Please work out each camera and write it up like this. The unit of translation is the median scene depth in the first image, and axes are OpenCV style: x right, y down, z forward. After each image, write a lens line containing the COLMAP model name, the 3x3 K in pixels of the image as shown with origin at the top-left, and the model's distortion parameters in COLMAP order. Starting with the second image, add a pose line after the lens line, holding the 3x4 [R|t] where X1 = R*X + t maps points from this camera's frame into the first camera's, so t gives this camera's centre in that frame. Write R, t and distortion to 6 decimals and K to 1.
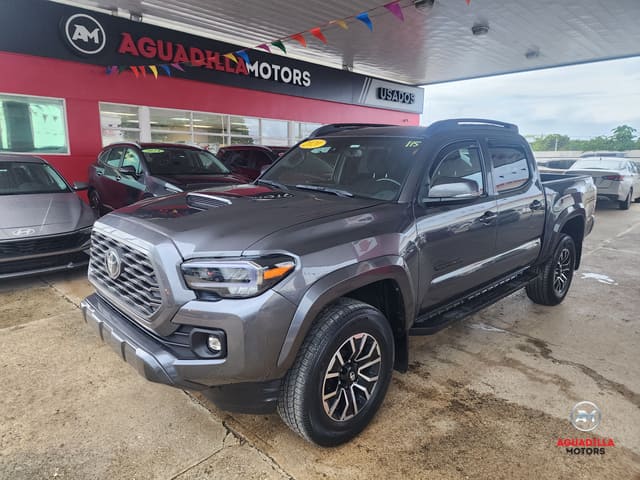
lens RADIAL K [[433.5, 0, 318.2], [0, 433.5, 232.0], [0, 0, 1]] dist [0.048189, -0.043227]
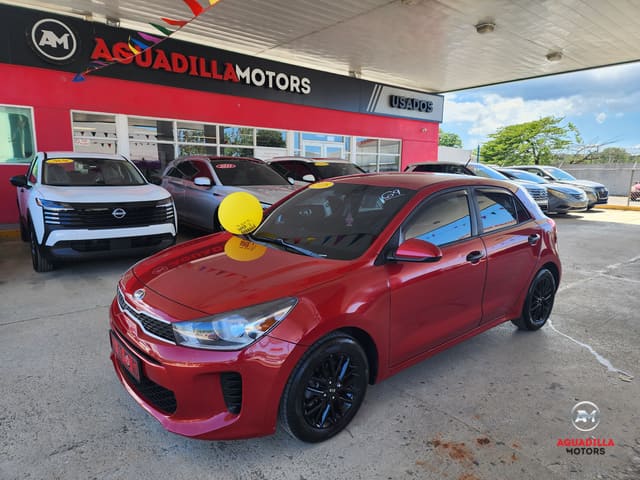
lens RADIAL K [[432.2, 0, 323.5], [0, 432.2, 240.4], [0, 0, 1]] dist [0.043666, -0.043636]
pose [[0.996426, 0.014825, -0.083161, 0.107746], [-0.015625, 0.999838, -0.008979, -0.008475], [0.083014, 0.010247, 0.996496, 0.073846]]
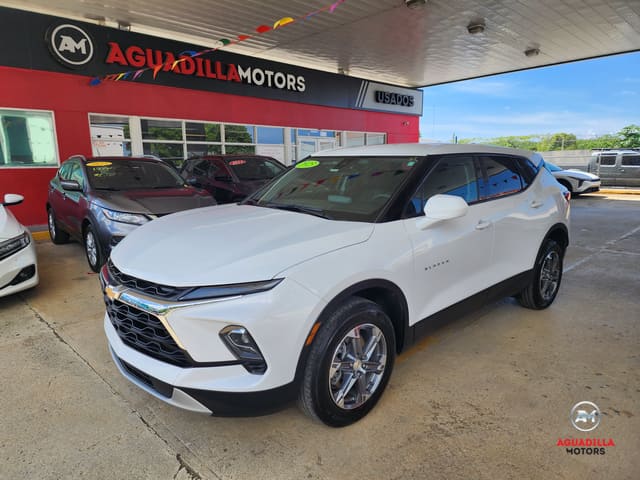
lens RADIAL K [[434.2, 0, 315.8], [0, 434.2, 240.2], [0, 0, 1]] dist [0.043318, -0.040482]
pose [[0.999562, -0.023146, -0.018450, 0.018637], [0.023227, 0.999721, 0.004176, -0.002522], [0.018348, -0.004602, 0.999821, 0.016097]]
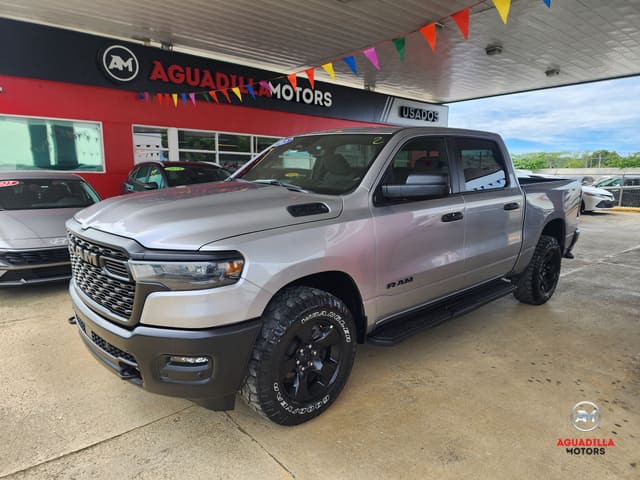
lens RADIAL K [[435.1, 0, 321.8], [0, 435.1, 240.6], [0, 0, 1]] dist [0.040943, -0.041848]
pose [[0.997457, 0.008325, -0.070787, 0.040045], [-0.009755, 0.999755, -0.019881, 0.007386], [0.070604, 0.020521, 0.997293, -0.038565]]
